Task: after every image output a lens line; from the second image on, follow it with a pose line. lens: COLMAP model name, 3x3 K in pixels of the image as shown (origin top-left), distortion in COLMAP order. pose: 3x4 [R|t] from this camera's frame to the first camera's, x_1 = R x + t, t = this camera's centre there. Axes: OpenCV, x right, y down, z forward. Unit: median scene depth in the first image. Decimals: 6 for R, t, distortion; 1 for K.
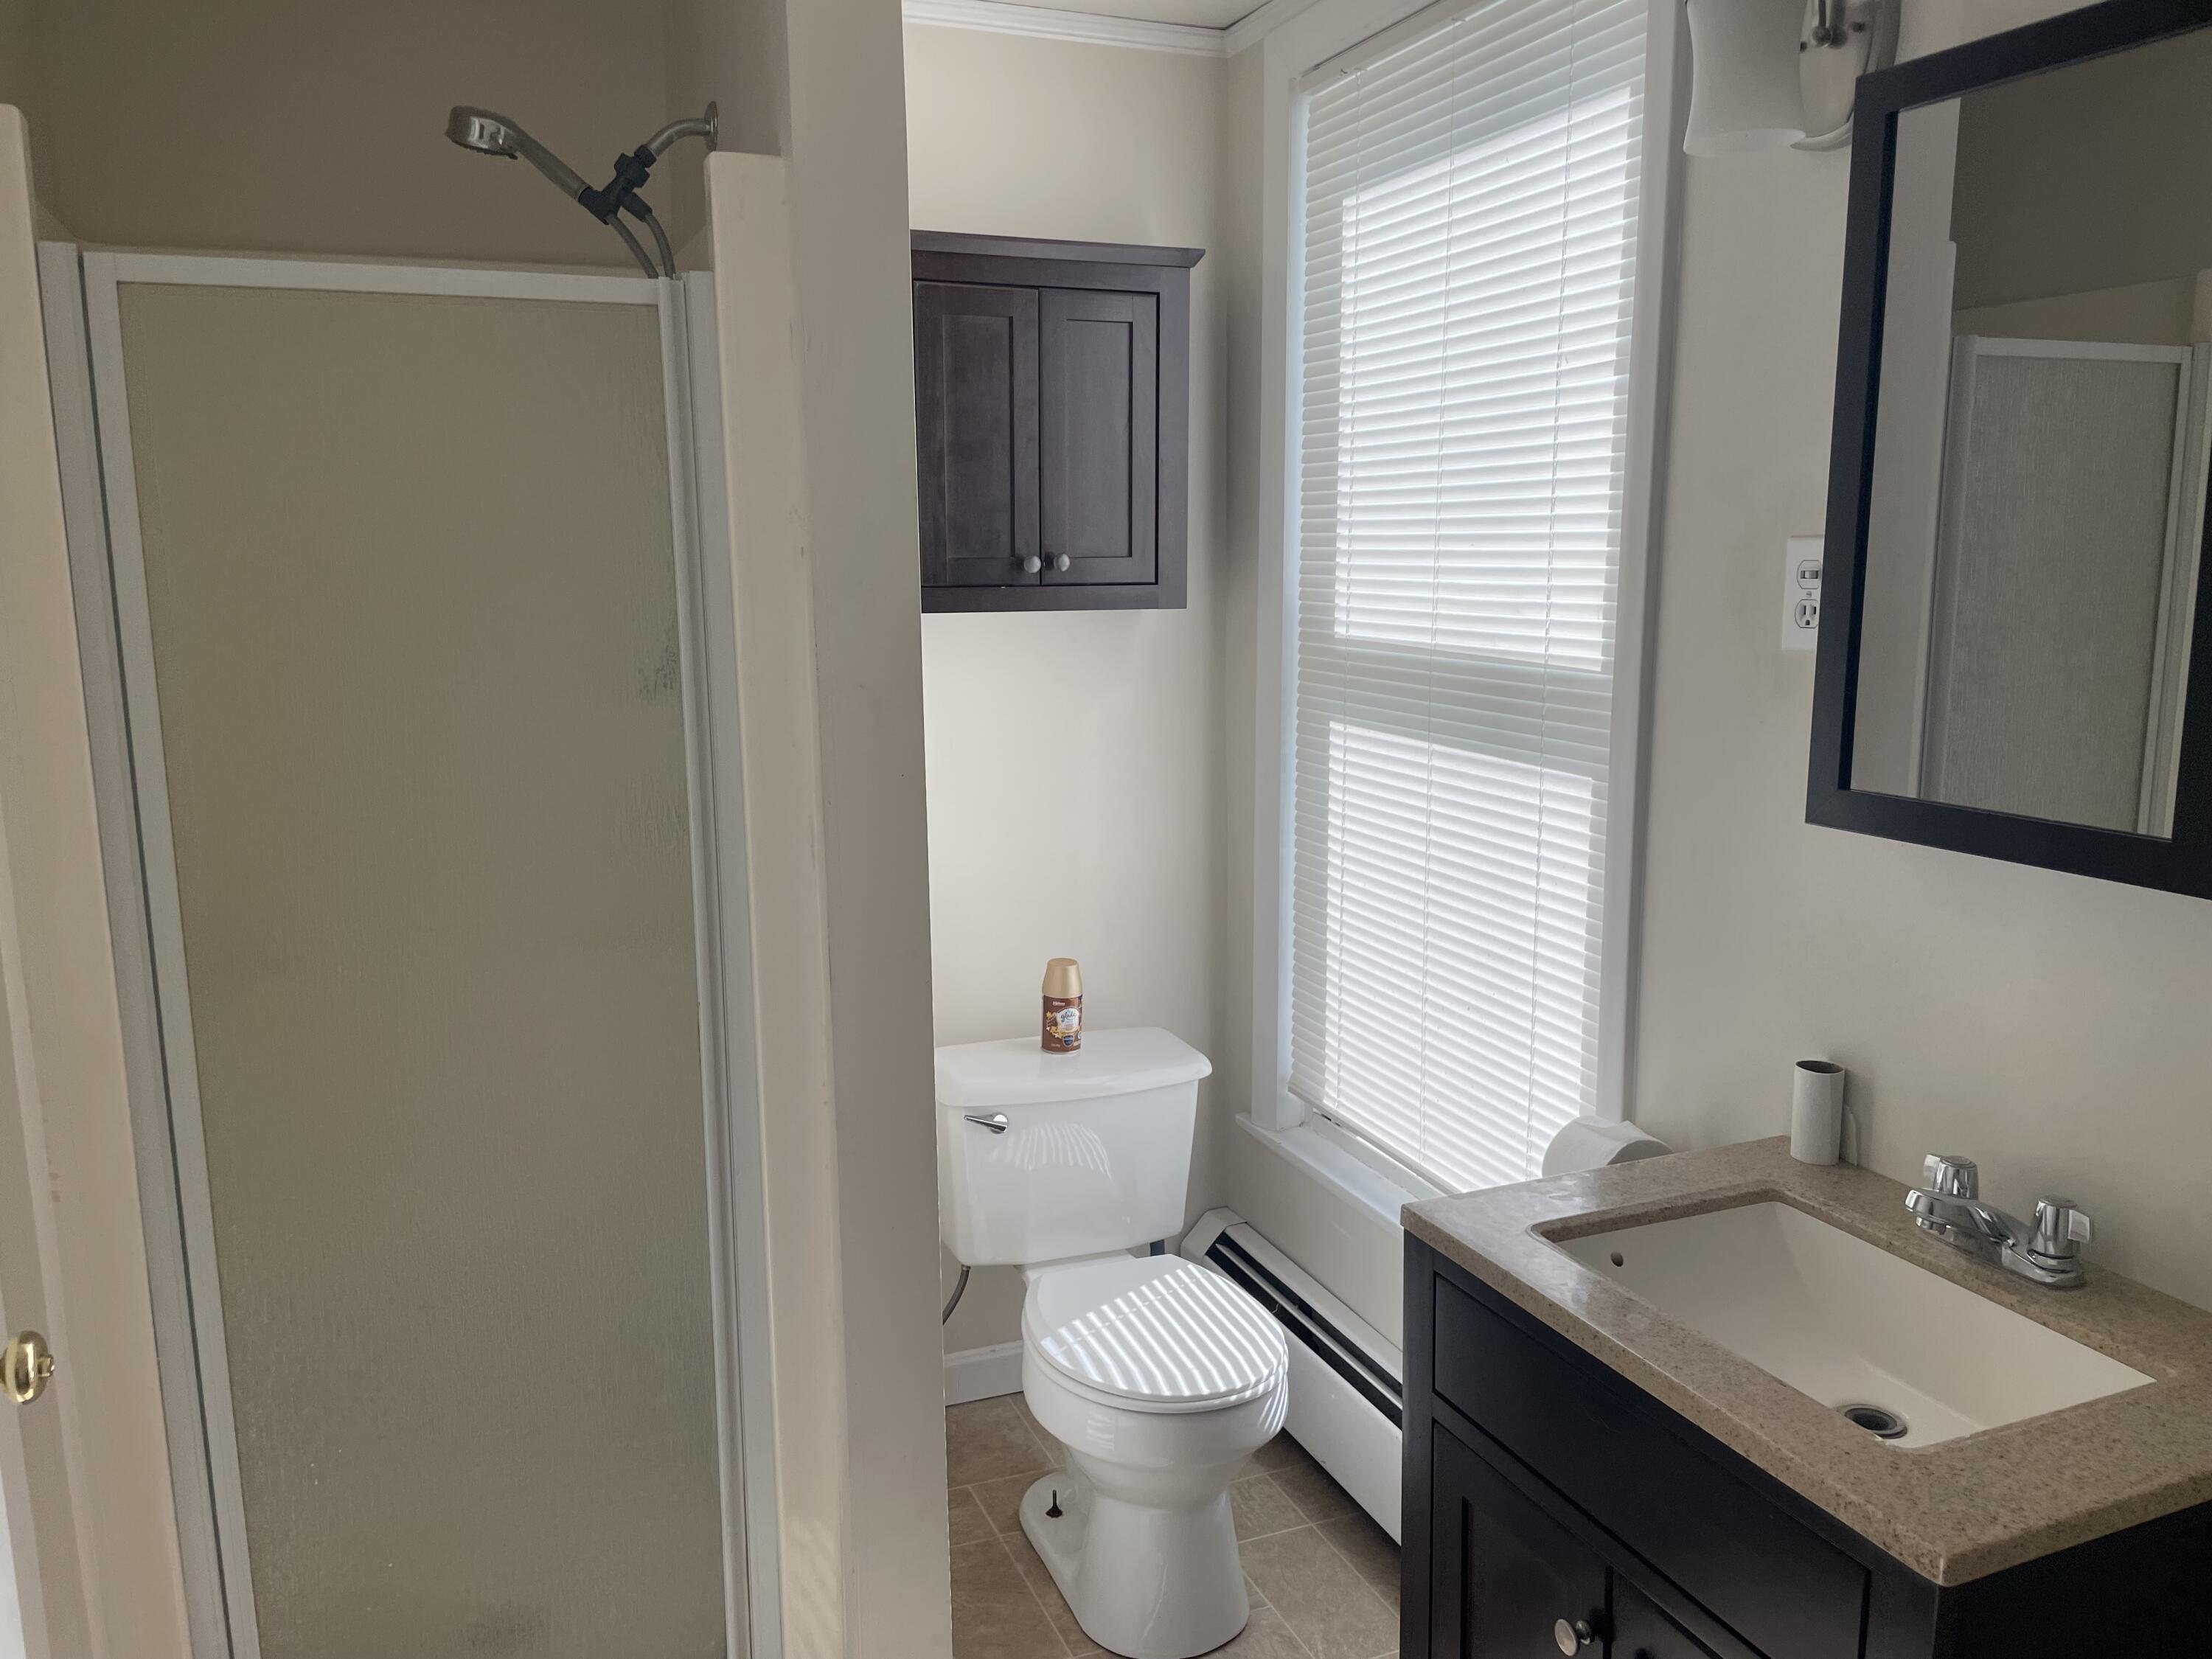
lens RADIAL K [[1642.0, 0, 1076.9], [0, 1642.0, 825.6], [0, 0, 1]] dist [0.030060, -0.051577]
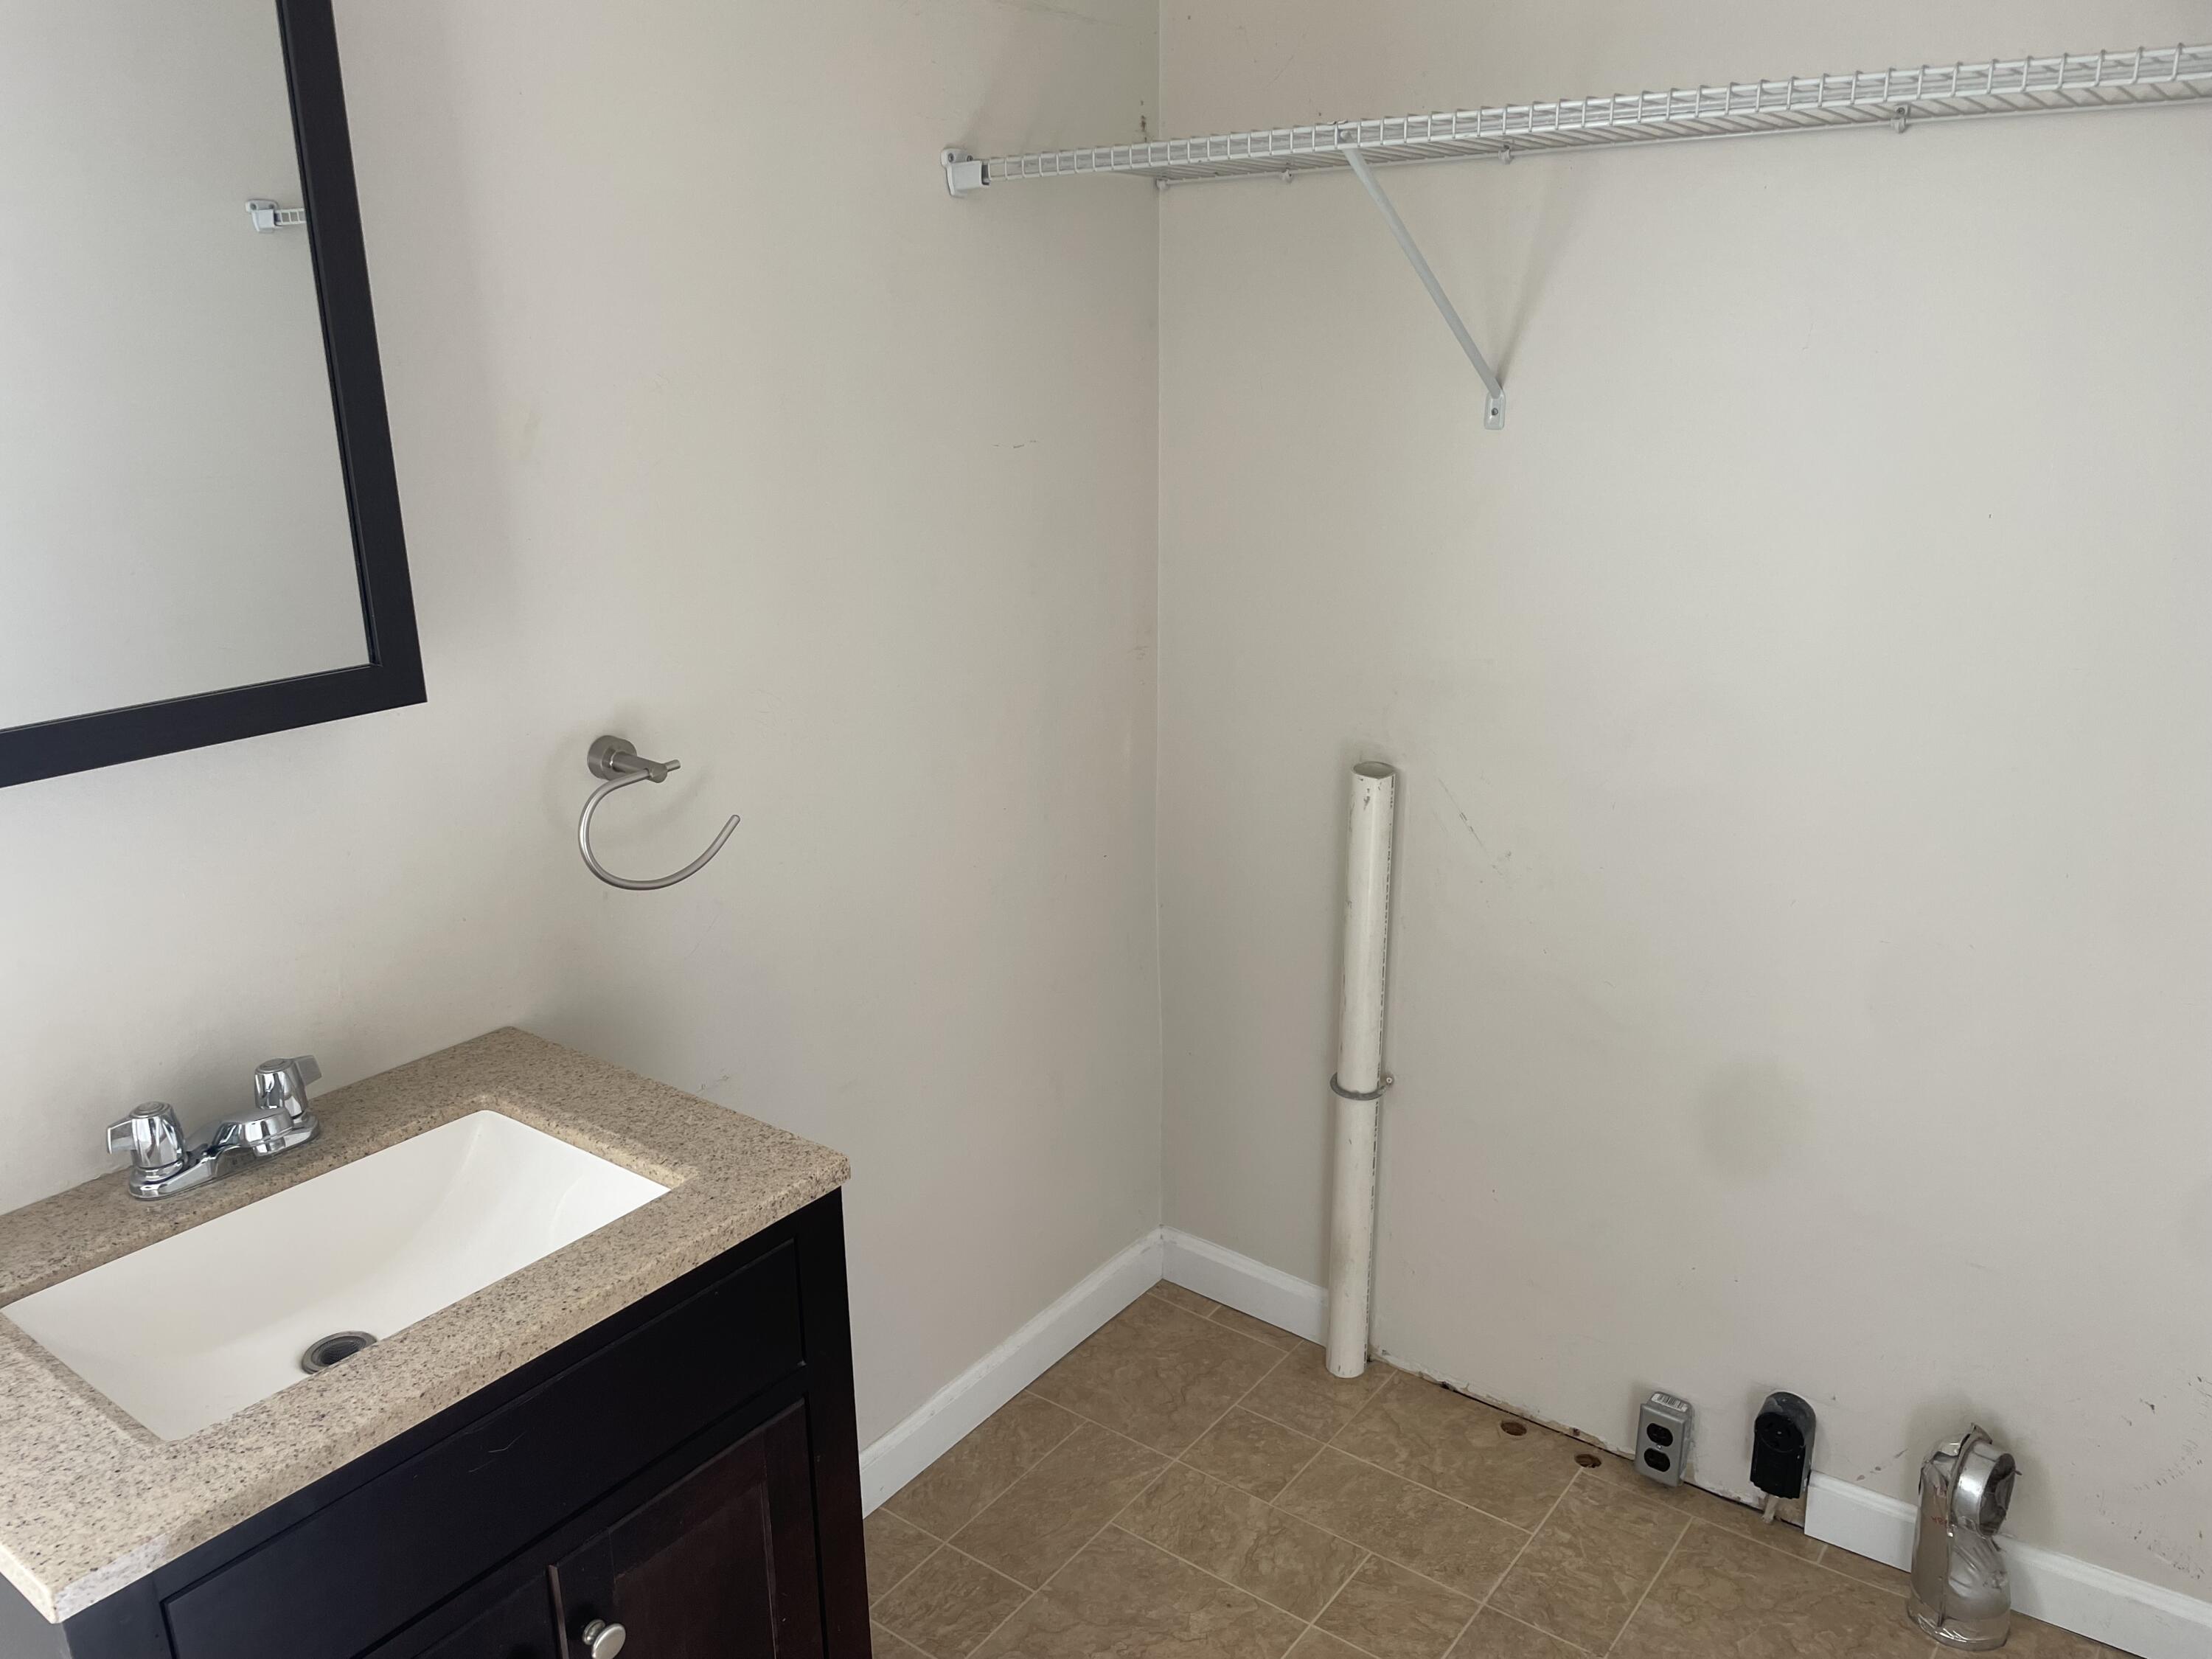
lens RADIAL K [[1642.0, 0, 1076.9], [0, 1642.0, 825.6], [0, 0, 1]] dist [0.030060, -0.051577]
pose [[-0.500686, -0.233668, 0.833494, -0.451431], [0.163943, 0.919853, 0.356360, -0.184501], [-0.849962, 0.315070, -0.422250, 0.953805]]
